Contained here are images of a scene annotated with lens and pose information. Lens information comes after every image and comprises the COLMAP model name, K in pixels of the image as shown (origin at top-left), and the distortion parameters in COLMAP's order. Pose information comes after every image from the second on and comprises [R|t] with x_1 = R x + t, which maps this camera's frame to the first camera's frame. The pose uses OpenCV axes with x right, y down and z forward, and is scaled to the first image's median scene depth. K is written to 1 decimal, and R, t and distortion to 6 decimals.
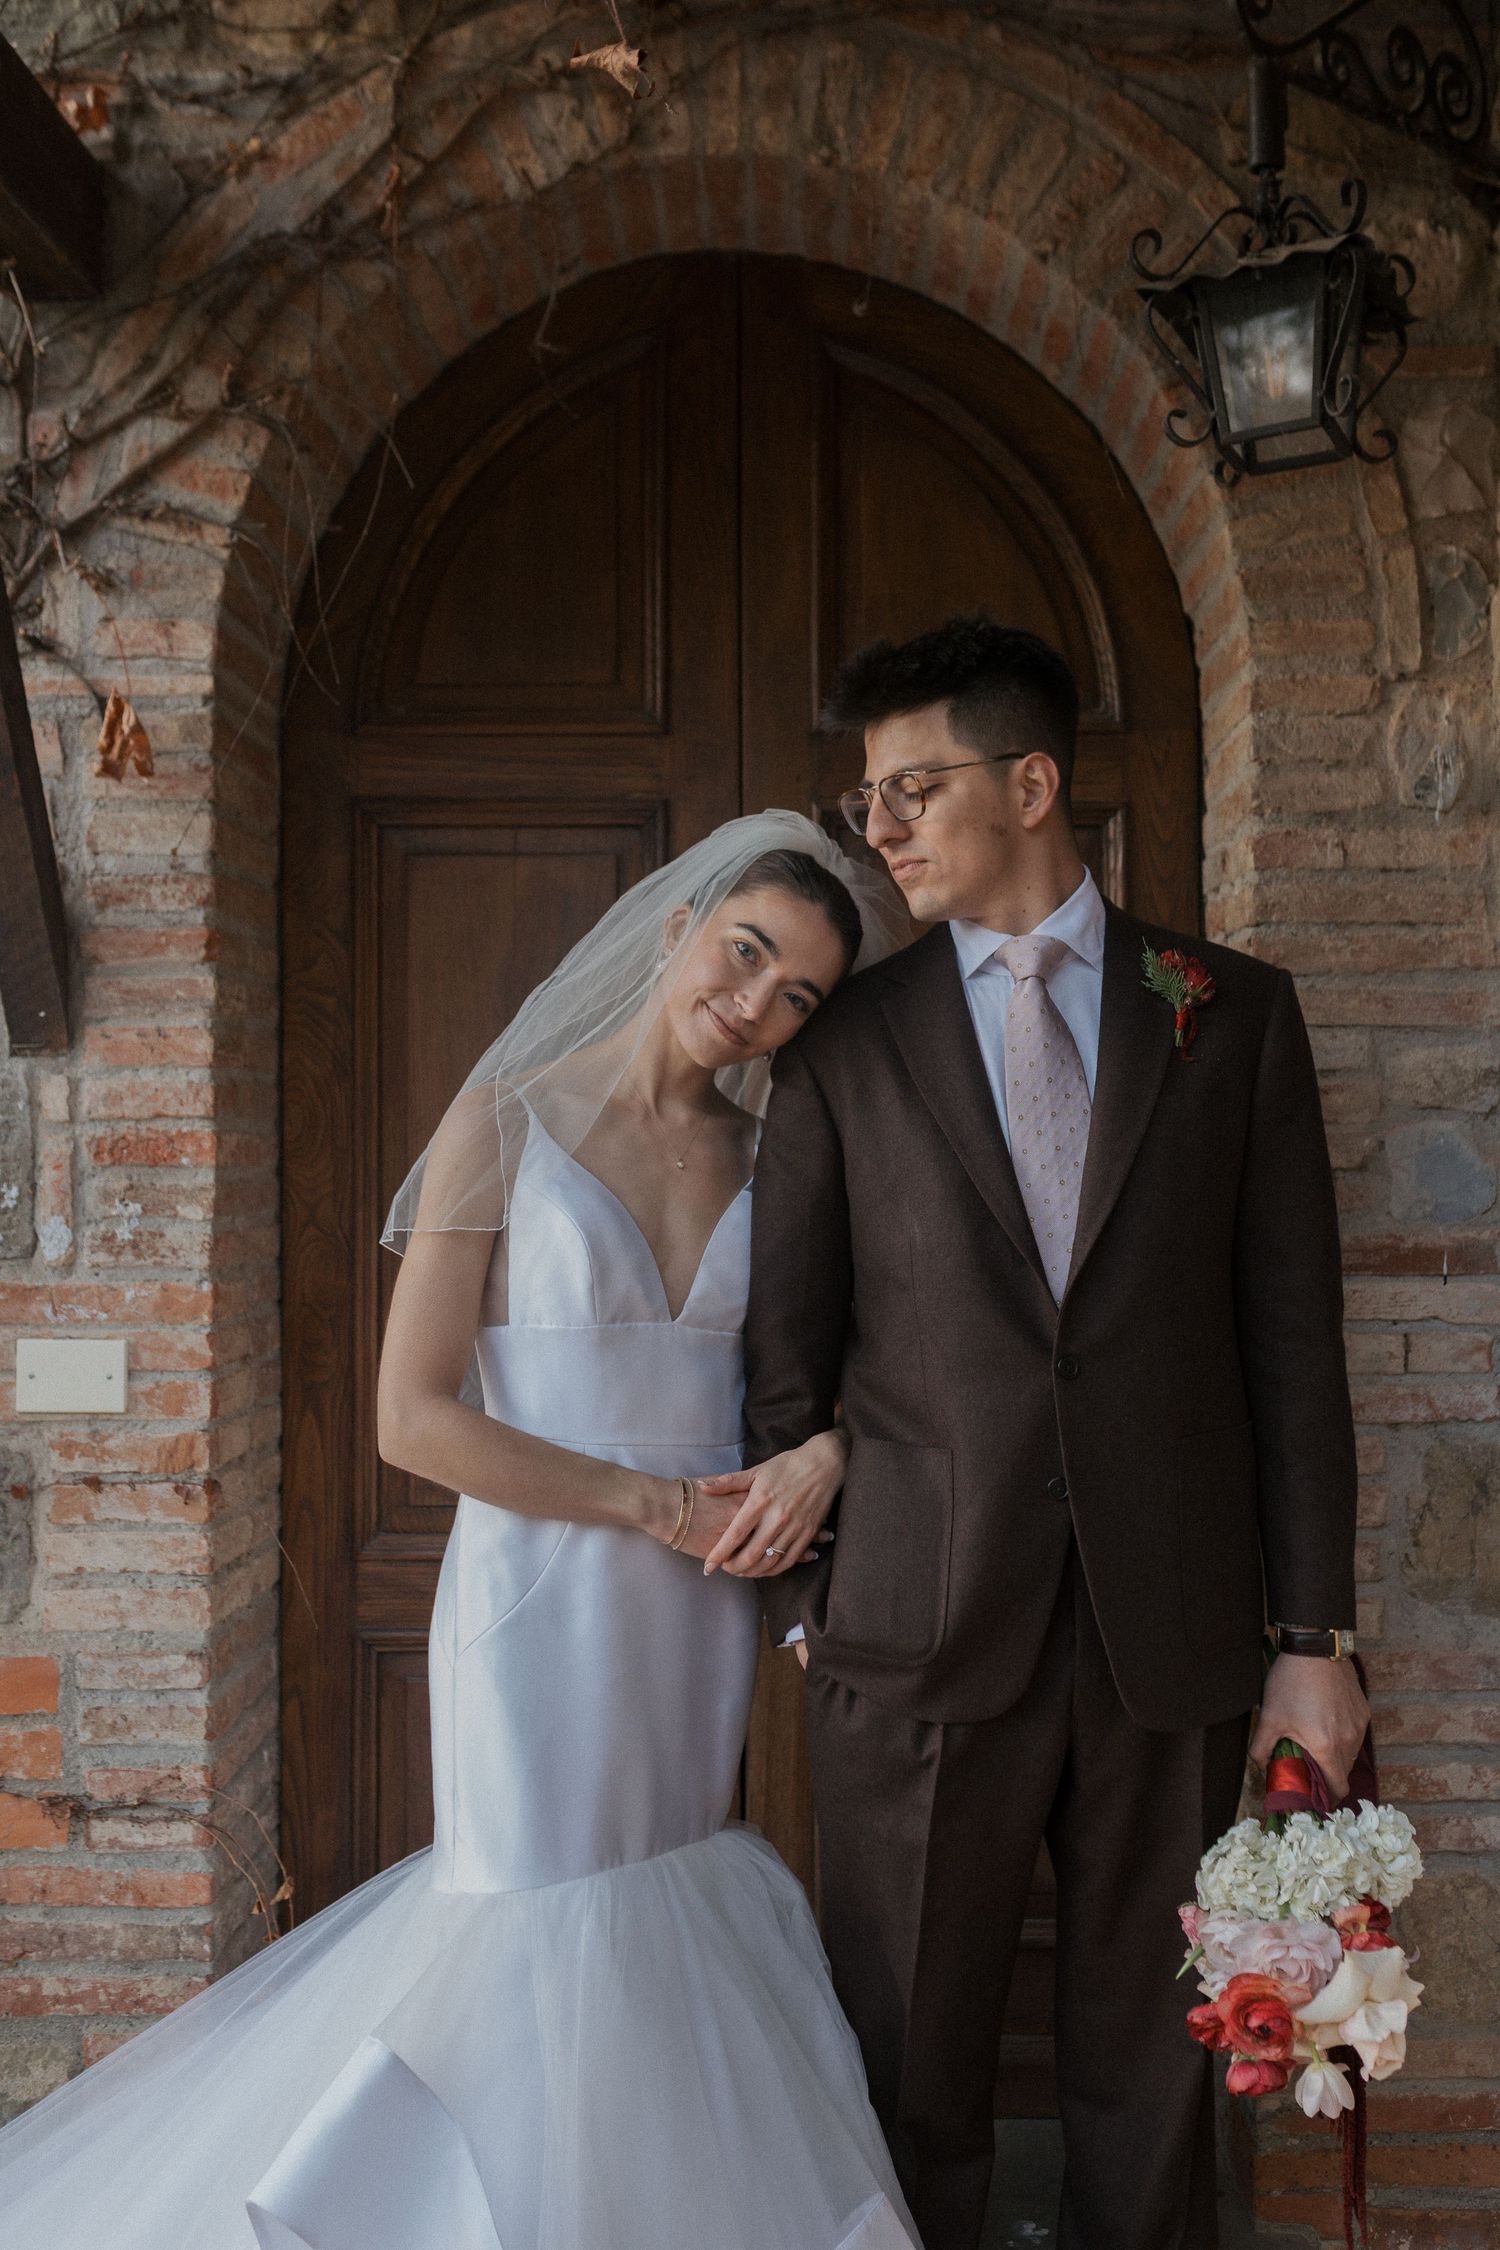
lens RADIAL K [[2151.0, 0, 750.8], [0, 2151.0, 1119.9], [0, 0, 1]] dist [0.000697, 0.000000]
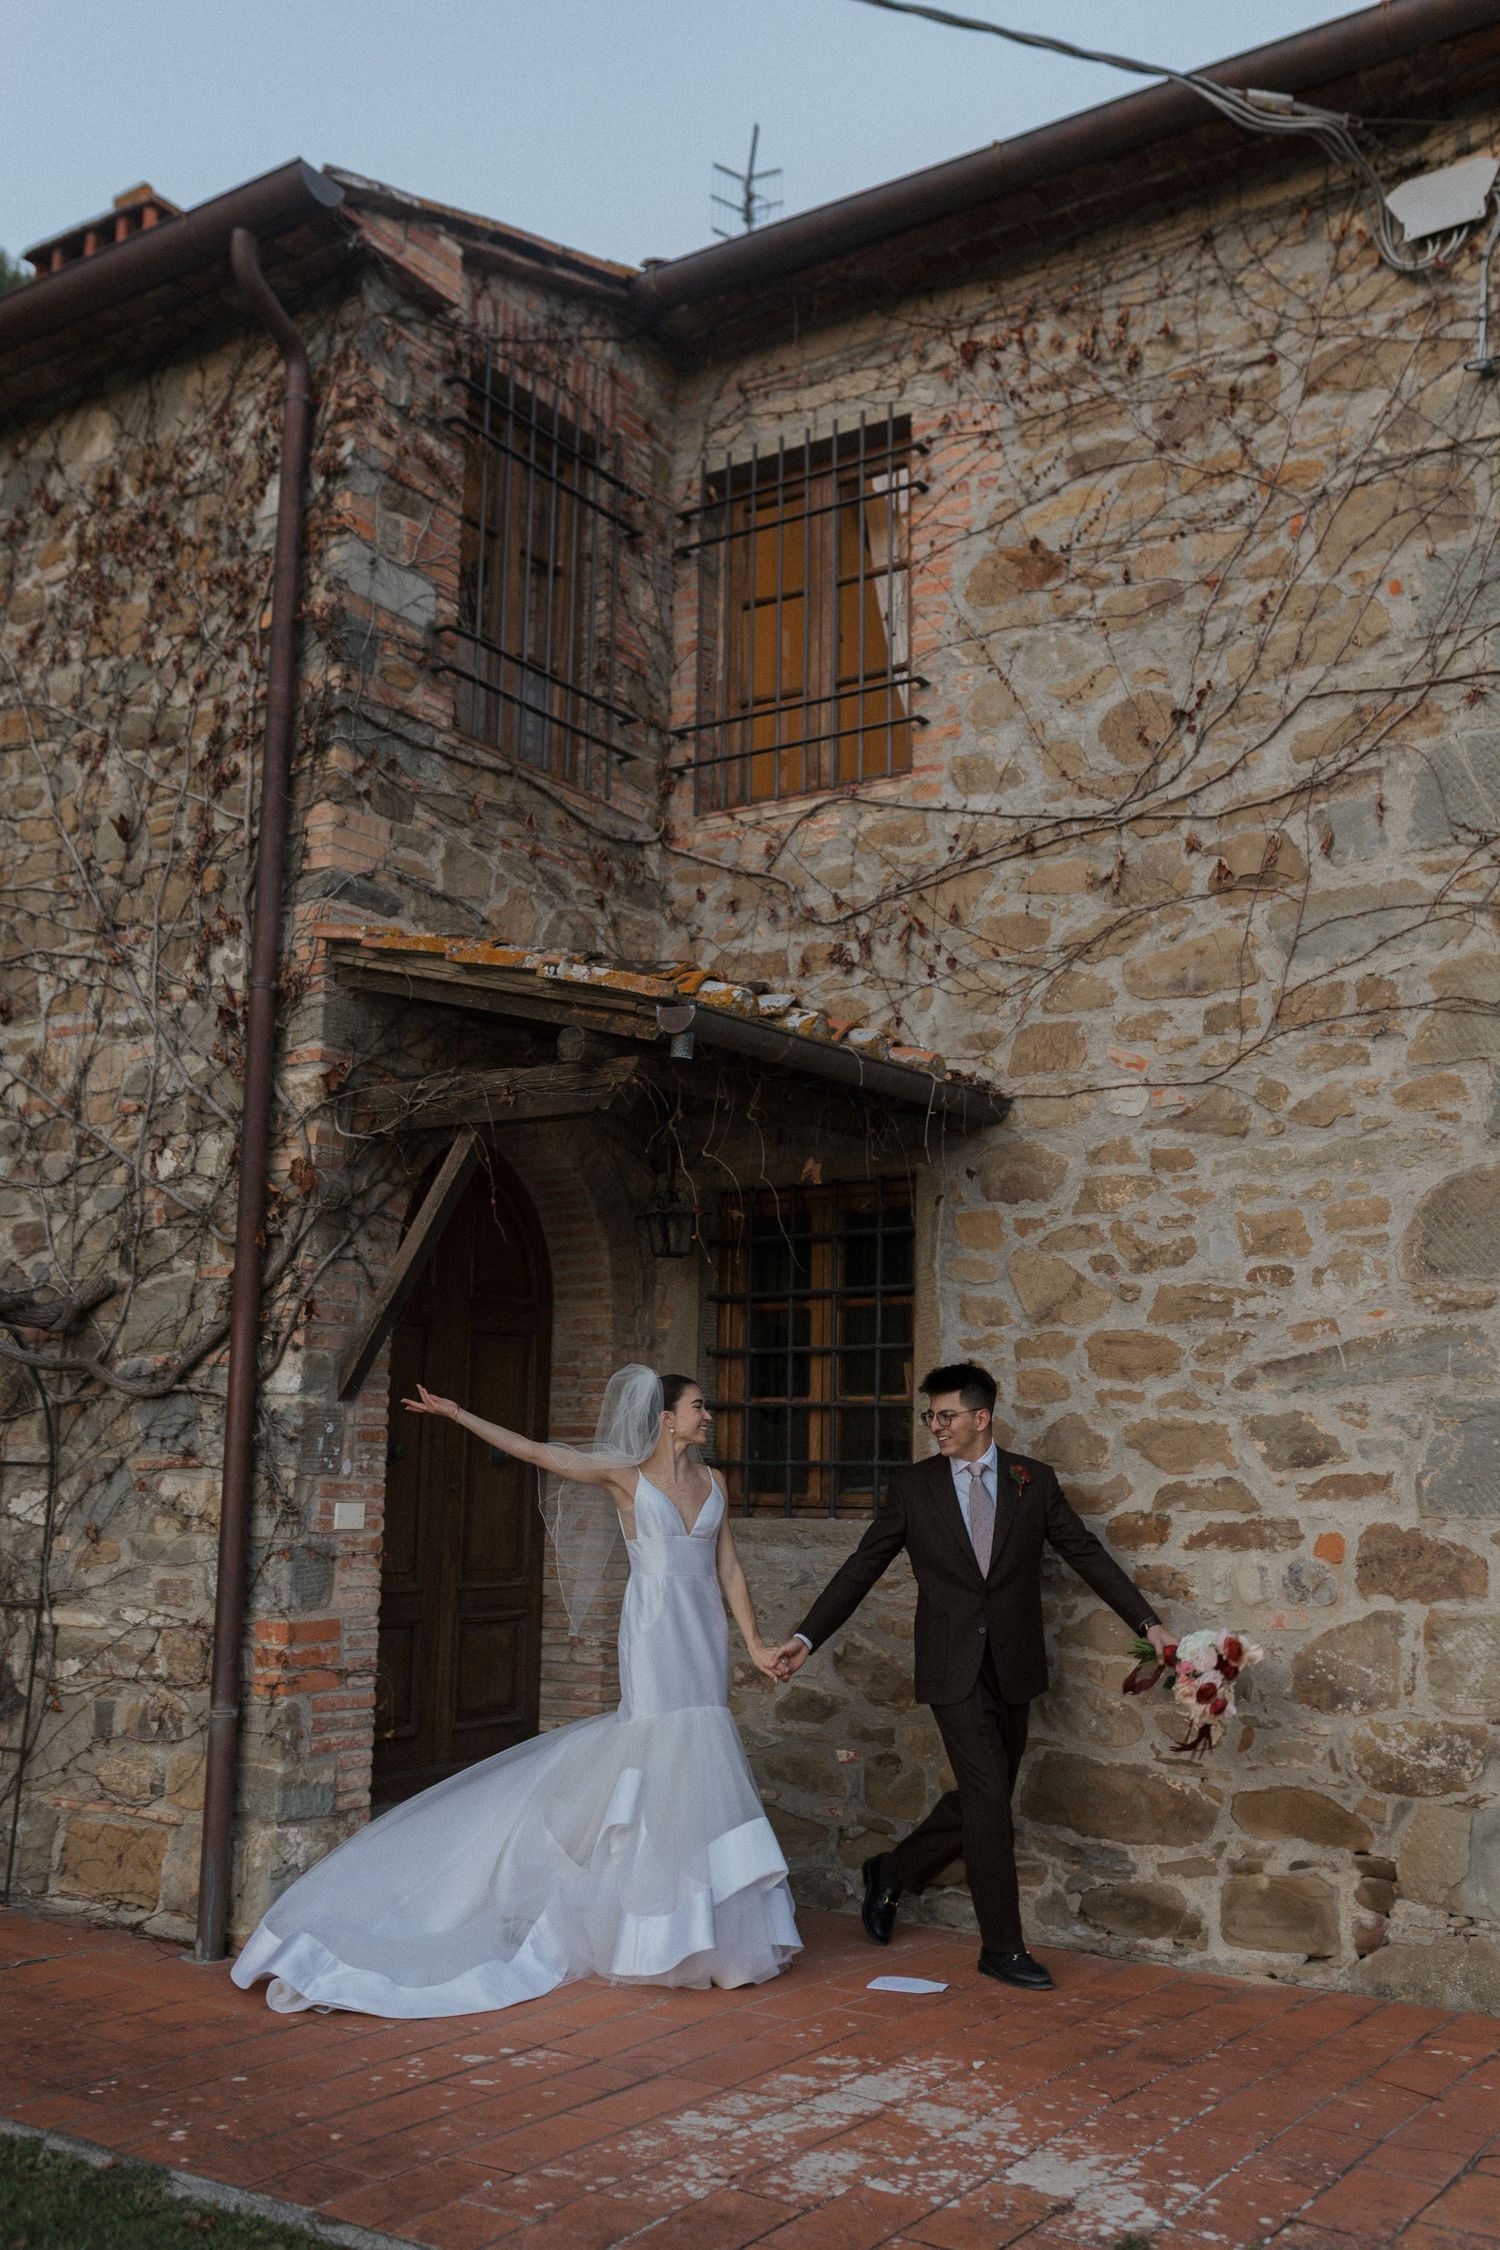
lens RADIAL K [[2151.0, 0, 761.6], [0, 2151.0, 1130.7], [0, 0, 1]] dist [0.000697, 0.000000]
pose [[0.557350, 0.144672, 0.817576, -2.393542], [-0.017878, 0.986565, -0.162388, 0.068677], [-0.830085, 0.075891, 0.552448, -1.045825]]
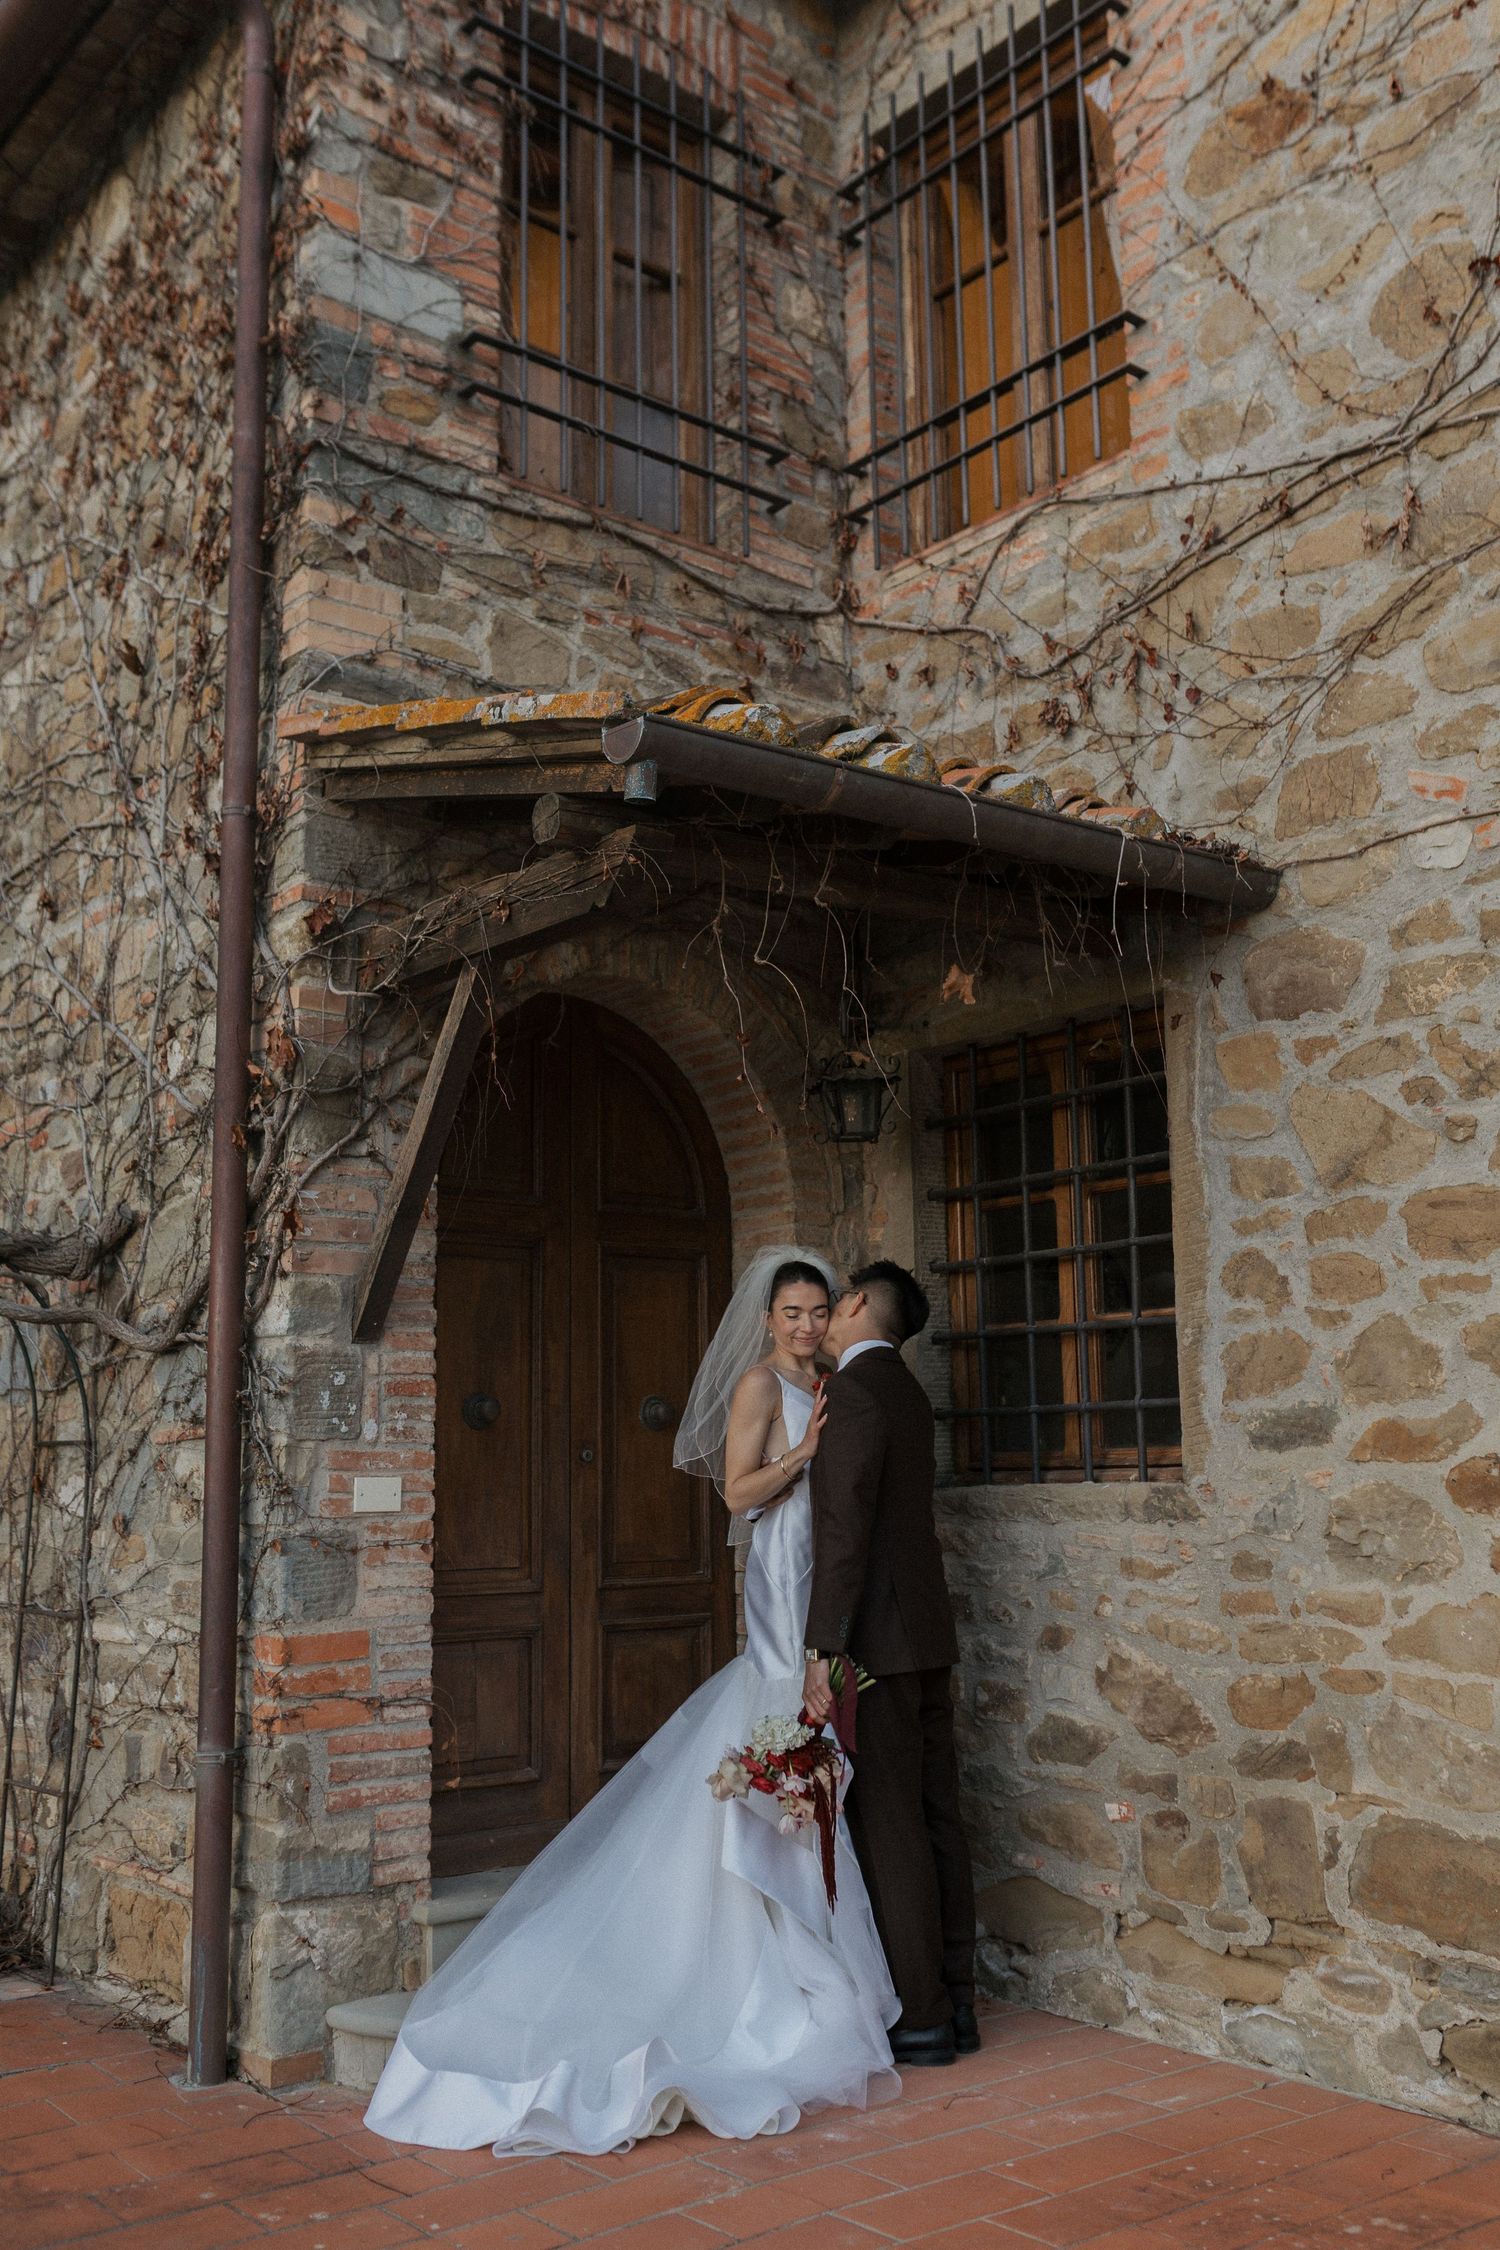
lens RADIAL K [[2151.0, 0, 751.2], [0, 2151.0, 1132.7], [0, 0, 1]] dist [0.000697, 0.000000]
pose [[0.773410, 0.090412, 0.627426, -1.398835], [0.012597, 0.987389, -0.157811, 0.106147], [-0.633781, 0.129956, 0.762517, -0.907064]]
